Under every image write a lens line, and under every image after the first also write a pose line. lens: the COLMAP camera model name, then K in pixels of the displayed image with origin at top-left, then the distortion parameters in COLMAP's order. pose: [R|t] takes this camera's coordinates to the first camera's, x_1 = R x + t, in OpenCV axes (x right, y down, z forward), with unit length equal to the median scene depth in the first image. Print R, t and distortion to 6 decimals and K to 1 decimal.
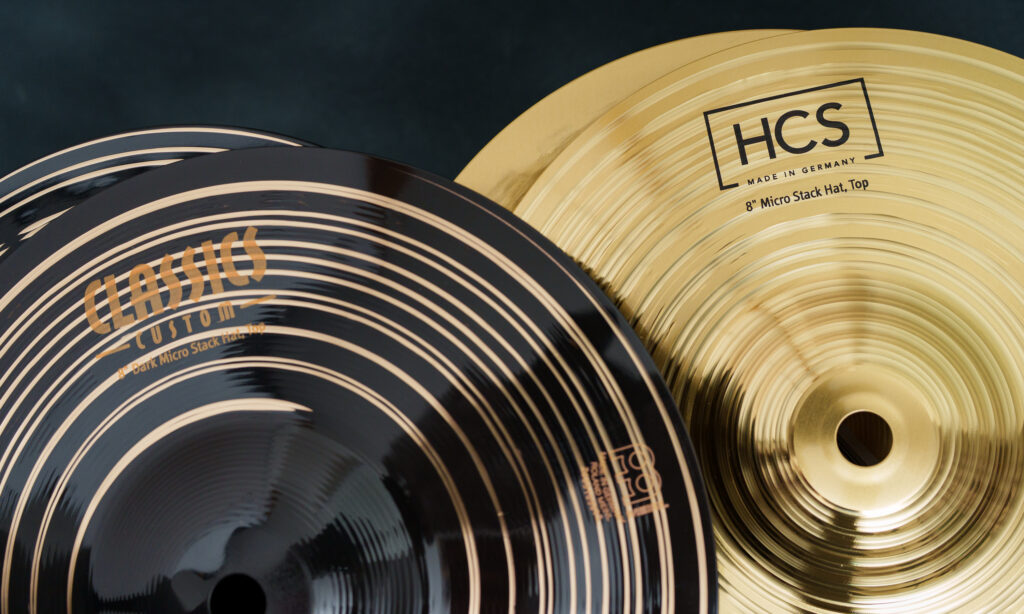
lens RADIAL K [[994.0, 0, 516.1], [0, 994.0, 305.7], [0, 0, 1]] dist [0.055064, 0.000000]
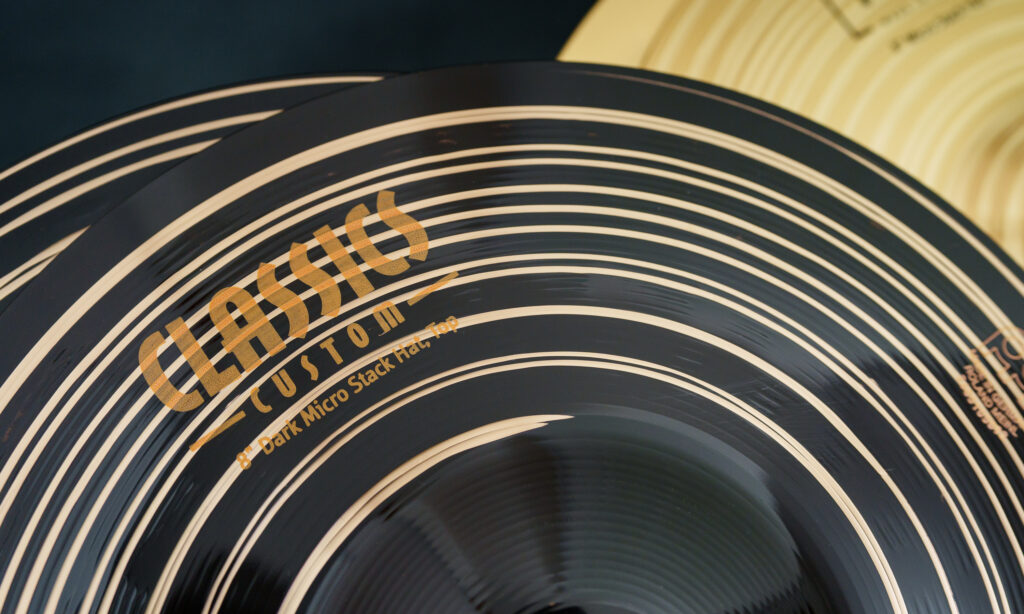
lens RADIAL K [[994.0, 0, 516.4], [0, 994.0, 307.8], [0, 0, 1]] dist [0.055064, 0.000000]
pose [[0.917687, -0.242166, 0.314970, -0.413045], [0.294431, 0.946805, -0.129888, 0.108193], [-0.266760, 0.211934, 0.940172, 0.365742]]
